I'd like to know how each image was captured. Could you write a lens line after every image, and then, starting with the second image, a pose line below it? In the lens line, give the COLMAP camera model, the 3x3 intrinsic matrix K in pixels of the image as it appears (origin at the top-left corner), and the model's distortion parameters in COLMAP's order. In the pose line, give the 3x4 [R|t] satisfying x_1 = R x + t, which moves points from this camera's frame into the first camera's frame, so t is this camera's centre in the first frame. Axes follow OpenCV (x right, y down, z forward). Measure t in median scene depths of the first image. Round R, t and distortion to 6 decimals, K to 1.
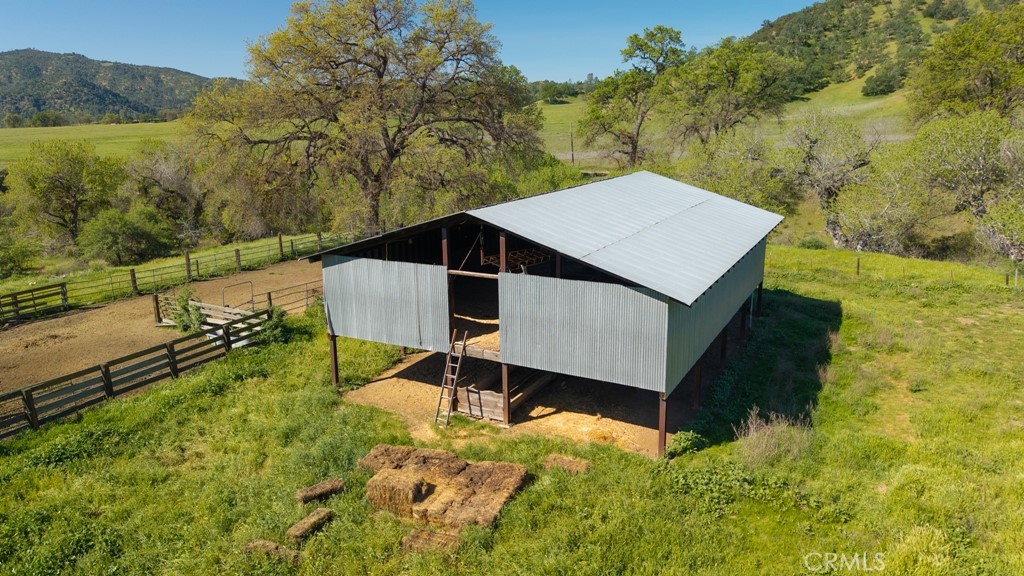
lens RADIAL K [[689.0, 0, 513.0], [0, 689.0, 284.6], [0, 0, 1]] dist [0.005959, -0.004059]
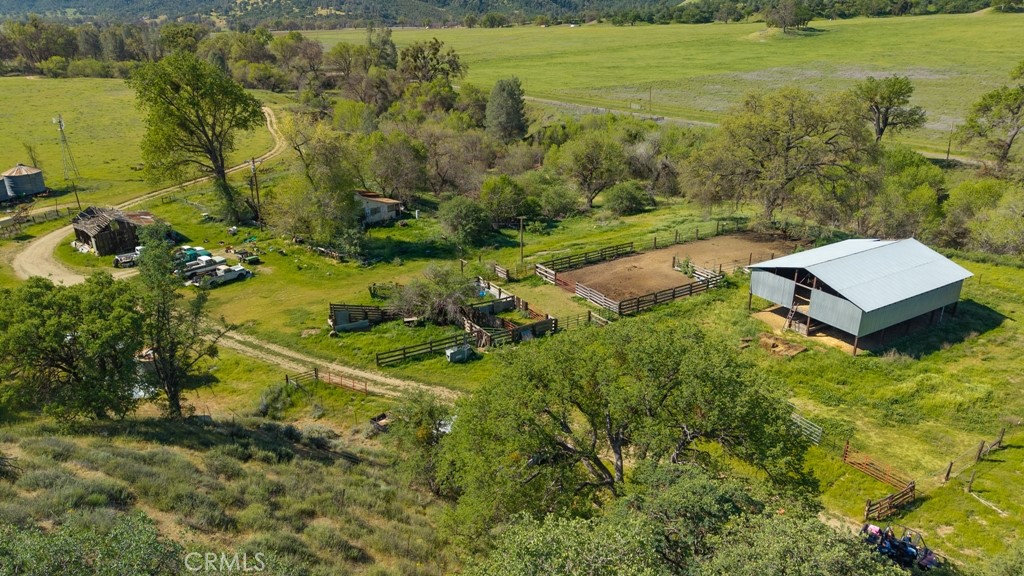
lens RADIAL K [[689.0, 0, 510.8], [0, 689.0, 282.9], [0, 0, 1]] dist [0.005959, -0.004059]
pose [[0.856089, 0.189981, -0.480645, 0.294476], [-0.120288, 0.977691, 0.172195, -0.394480], [0.502636, -0.089598, 0.859842, -2.269309]]
